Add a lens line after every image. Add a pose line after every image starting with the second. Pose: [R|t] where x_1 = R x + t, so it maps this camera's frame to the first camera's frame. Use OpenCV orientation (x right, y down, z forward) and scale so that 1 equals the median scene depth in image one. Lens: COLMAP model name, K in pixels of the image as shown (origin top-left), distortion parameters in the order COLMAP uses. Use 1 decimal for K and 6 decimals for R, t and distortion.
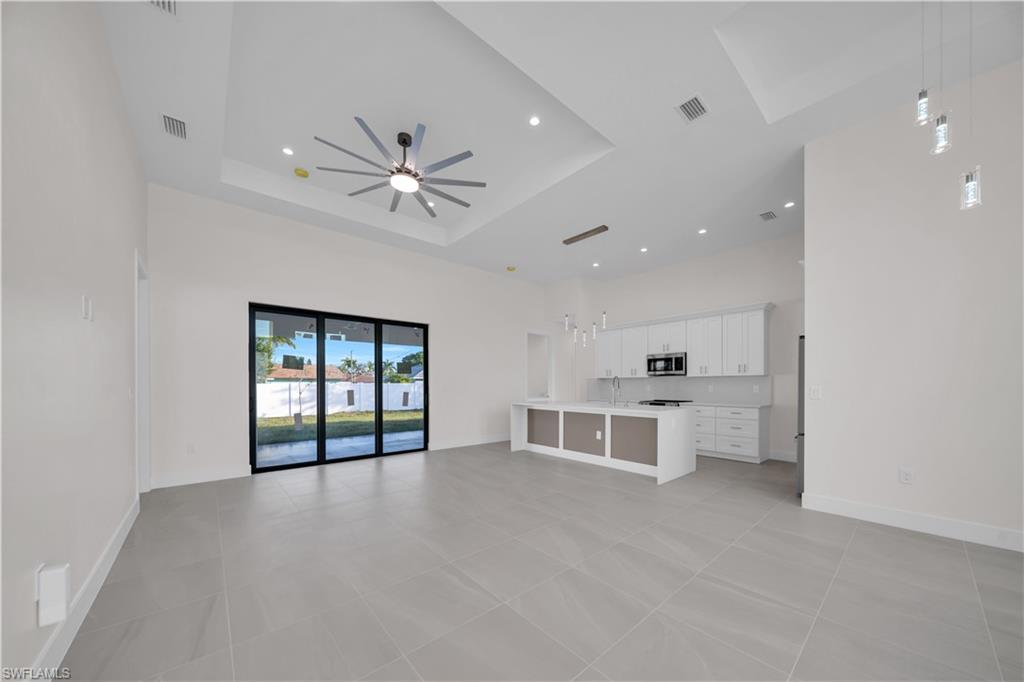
lens RADIAL K [[354.4, 0, 509.8], [0, 354.4, 387.7], [0, 0, 1]] dist [-0.003783, -0.000381]
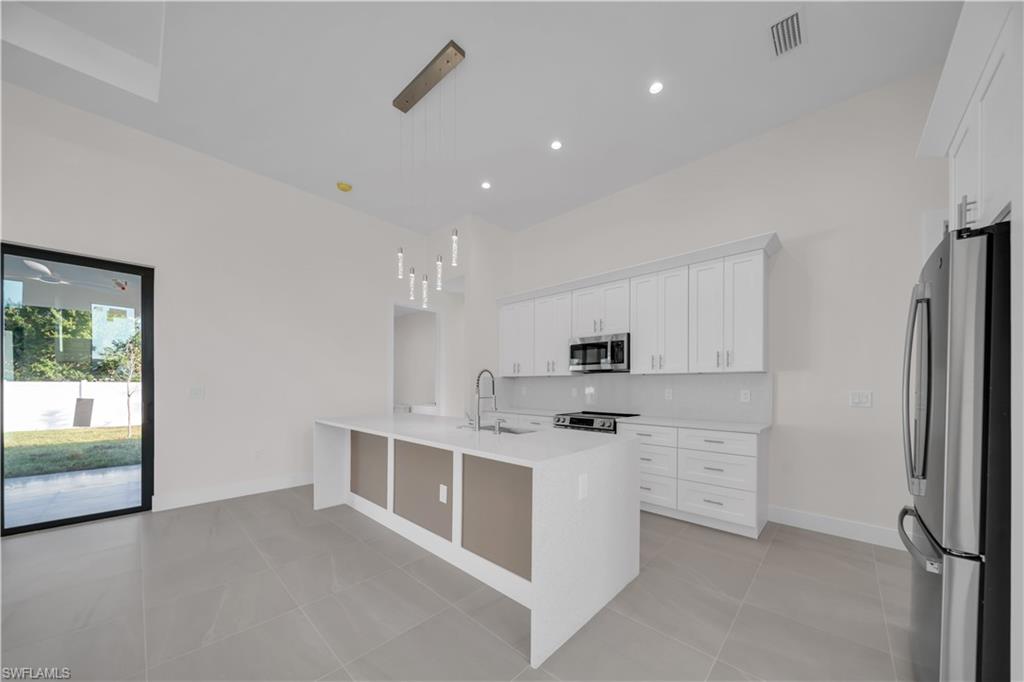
lens RADIAL K [[354.4, 0, 509.7], [0, 354.4, 387.0], [0, 0, 1]] dist [-0.003783, -0.000381]
pose [[0.994647, 0.008497, 0.102983, 0.251964], [-0.007710, 0.999938, -0.008039, -0.003406], [-0.103045, 0.007202, 0.994651, 0.455909]]
